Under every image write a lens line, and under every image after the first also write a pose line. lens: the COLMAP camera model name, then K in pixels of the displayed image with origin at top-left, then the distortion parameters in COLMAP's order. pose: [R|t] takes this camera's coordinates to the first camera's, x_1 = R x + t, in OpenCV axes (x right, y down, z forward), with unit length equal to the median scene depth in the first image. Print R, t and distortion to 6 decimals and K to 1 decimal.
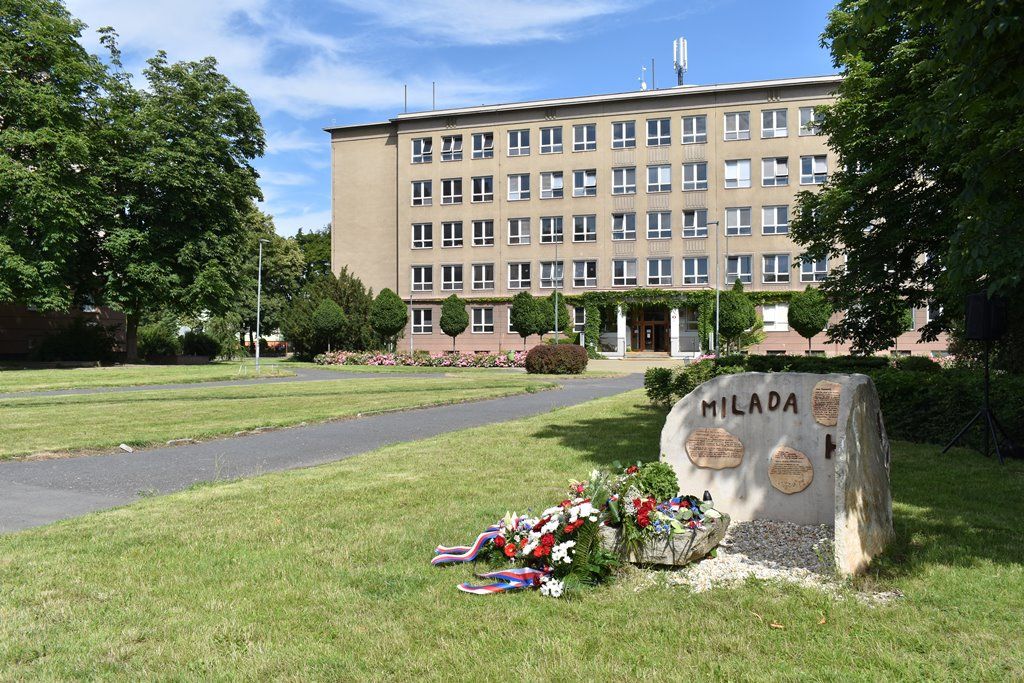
lens RADIAL K [[921.9, 0, 513.9], [0, 921.9, 344.4], [0, 0, 1]] dist [-0.084471, 0.010863]
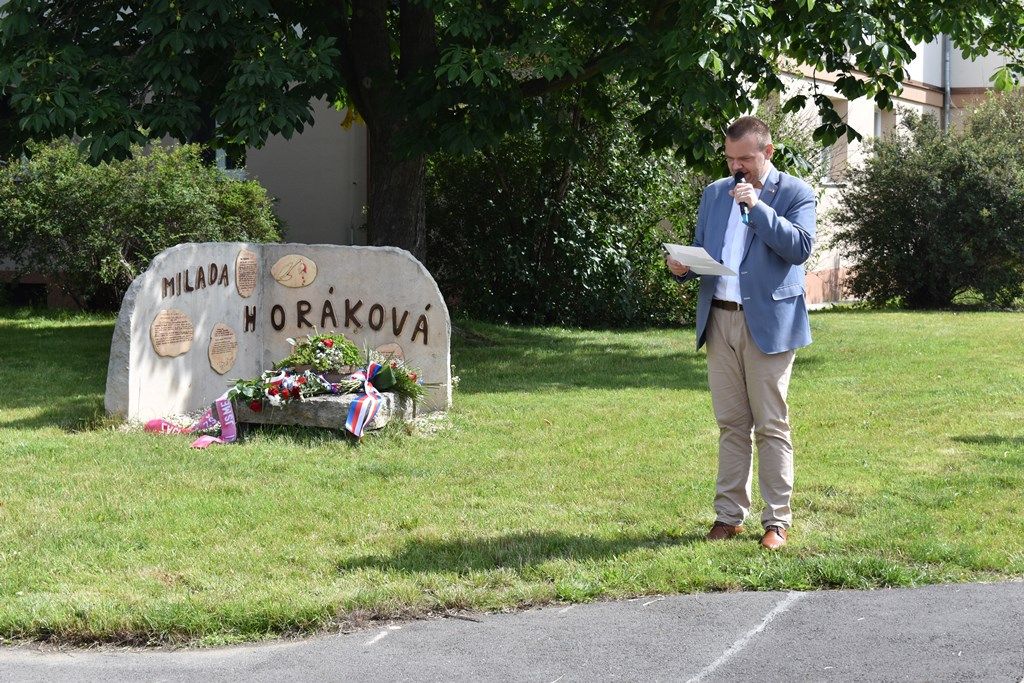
lens RADIAL K [[2016.2, 0, 512.2], [0, 2016.2, 353.2], [0, 0, 1]] dist [0.047265, -0.107826]
pose [[0.045680, -0.075698, 0.996084, -0.146834], [0.001186, 0.997128, 0.075723, -0.000987], [-0.998955, -0.002277, 0.045638, 0.052354]]
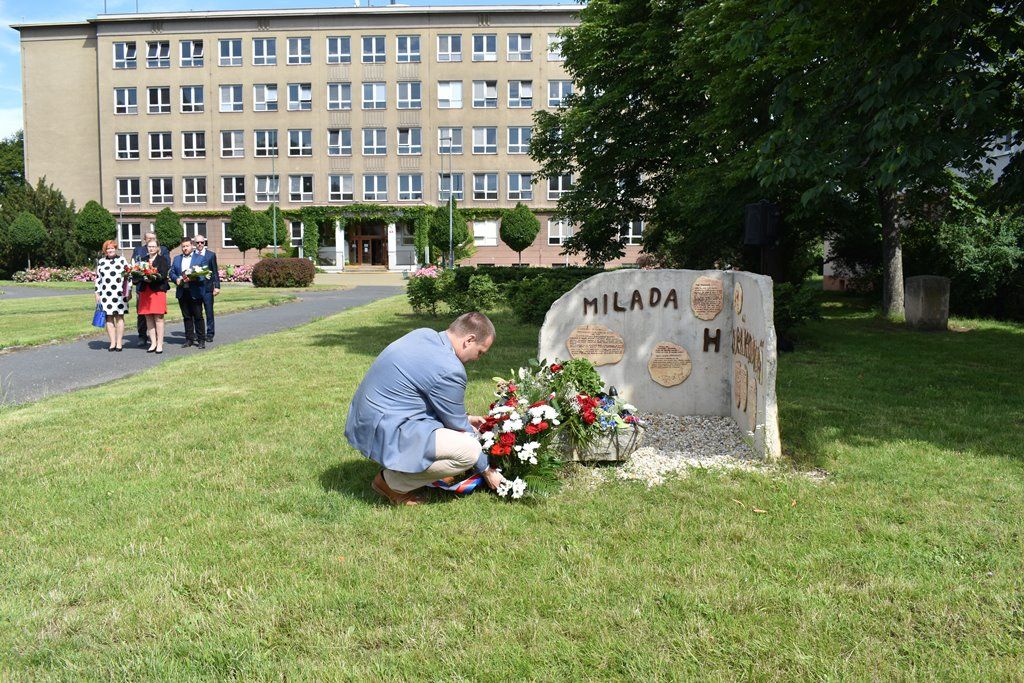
lens RADIAL K [[880.4, 0, 514.6], [0, 880.4, 343.8], [0, 0, 1]] dist [-0.087612, 0.012525]
pose [[0.946177, -0.032370, 0.322028, -0.015595], [0.001554, 0.995429, 0.095493, 0.001691], [-0.323647, -0.089853, 0.941902, 0.010462]]
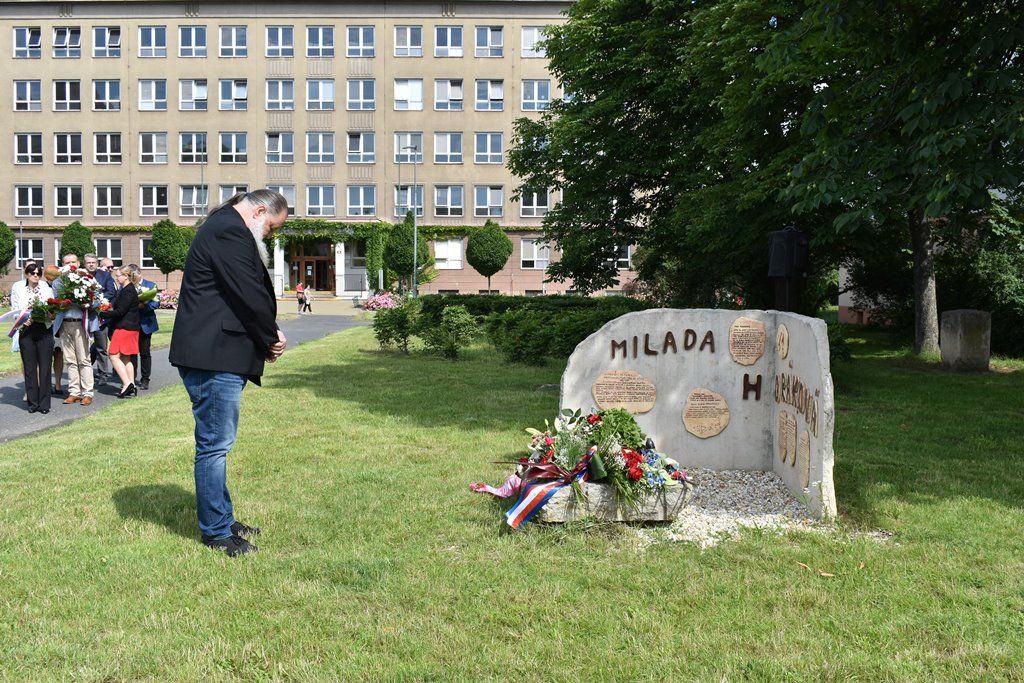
lens RADIAL K [[1024.9, 0, 516.0], [0, 1024.9, 343.5], [0, 0, 1]] dist [-0.073354, 0.014038]
pose [[0.933057, -0.015836, 0.359379, -0.021812], [-0.005321, 0.998314, 0.057807, 0.000567], [-0.359689, -0.055849, 0.931399, 0.008162]]
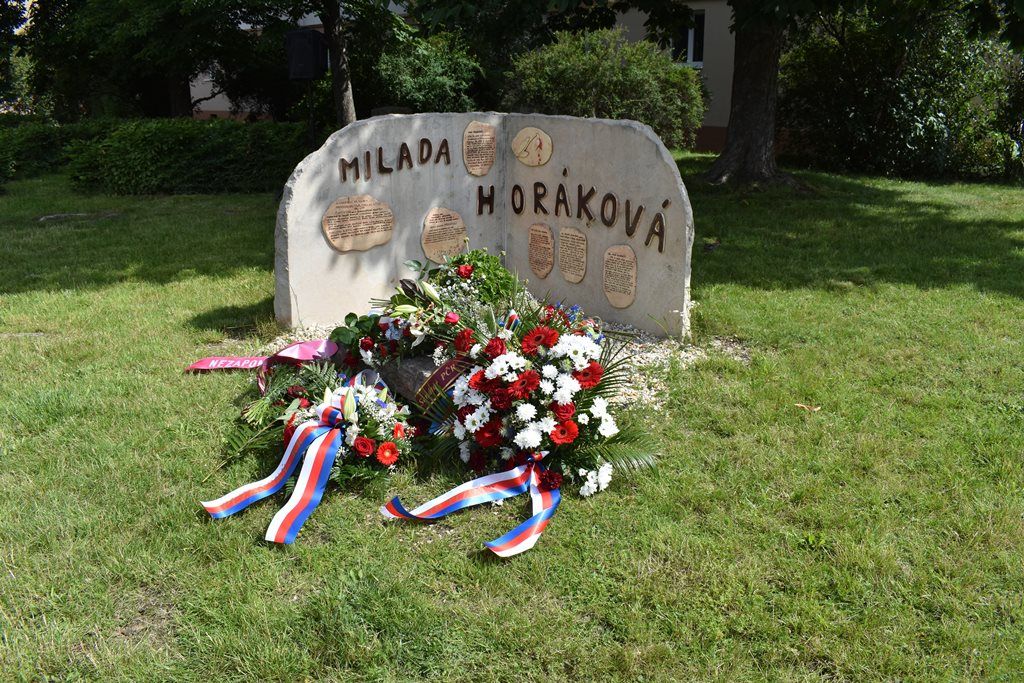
lens RADIAL K [[802.8, 0, 514.9], [0, 802.8, 346.0], [0, 0, 1]] dist [-0.096210, 0.017038]
pose [[0.452660, -0.281517, 0.846077, -0.026208], [0.009723, 0.950356, 0.311012, 0.000759], [-0.891630, -0.132556, 0.432925, 0.052645]]
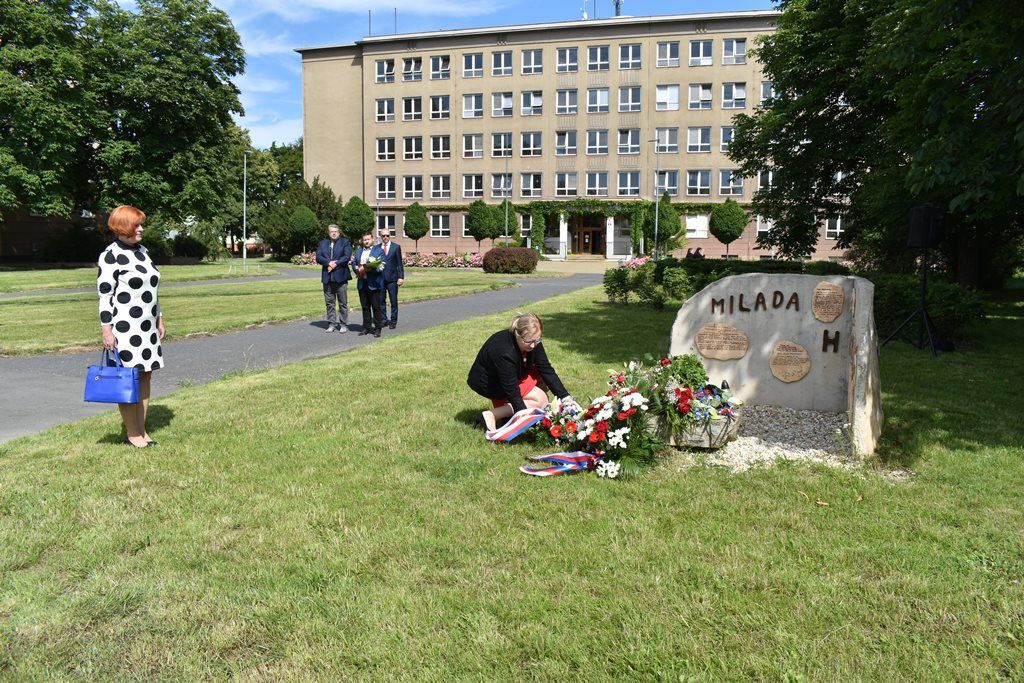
lens RADIAL K [[802.8, 0, 514.9], [0, 802.8, 346.0], [0, 0, 1]] dist [-0.096210, 0.017038]
pose [[0.997807, -0.000801, 0.066179, -0.008389], [-0.007288, 0.992516, 0.121893, 0.000229], [-0.065782, -0.122108, 0.990334, 0.005165]]
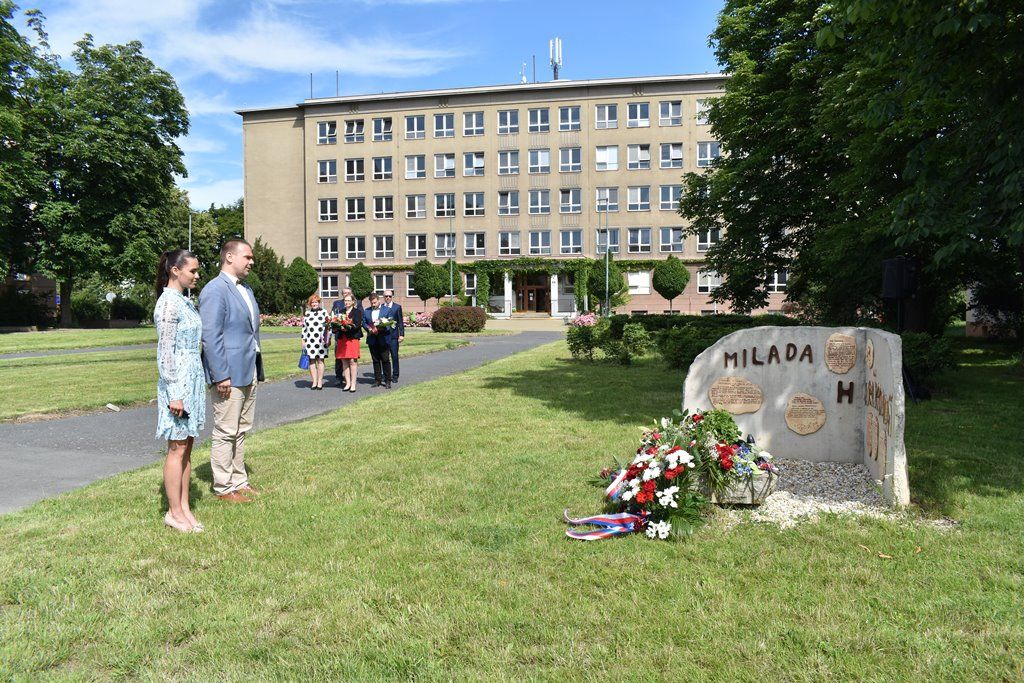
lens RADIAL K [[802.8, 0, 514.9], [0, 802.8, 346.0], [0, 0, 1]] dist [-0.096210, 0.017038]
pose [[0.989880, -0.013374, 0.141279, -0.015804], [0.006455, 0.998762, 0.049314, 0.000412], [-0.141763, -0.047903, 0.988741, 0.008093]]
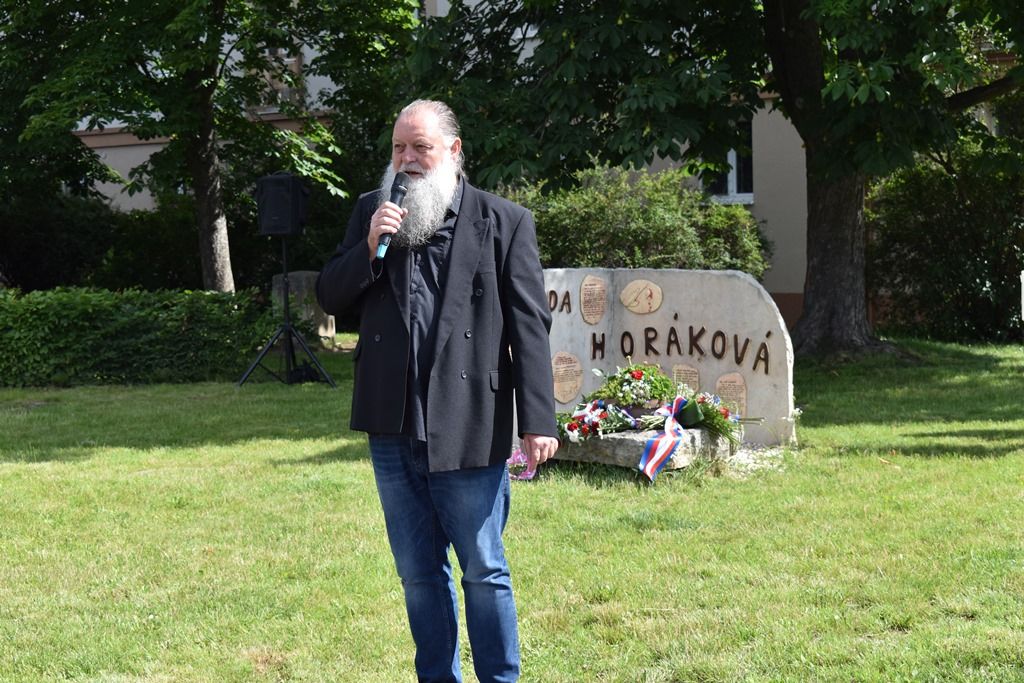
lens RADIAL K [[1755.7, 0, 512.0], [0, 1755.7, 341.5], [0, 0, 1]] dist [-0.009329, 0.255884]
pose [[0.364203, -0.068673, 0.928784, -0.113567], [0.025395, 0.997639, 0.063805, -0.000806], [-0.930973, 0.000349, 0.365087, 0.035293]]
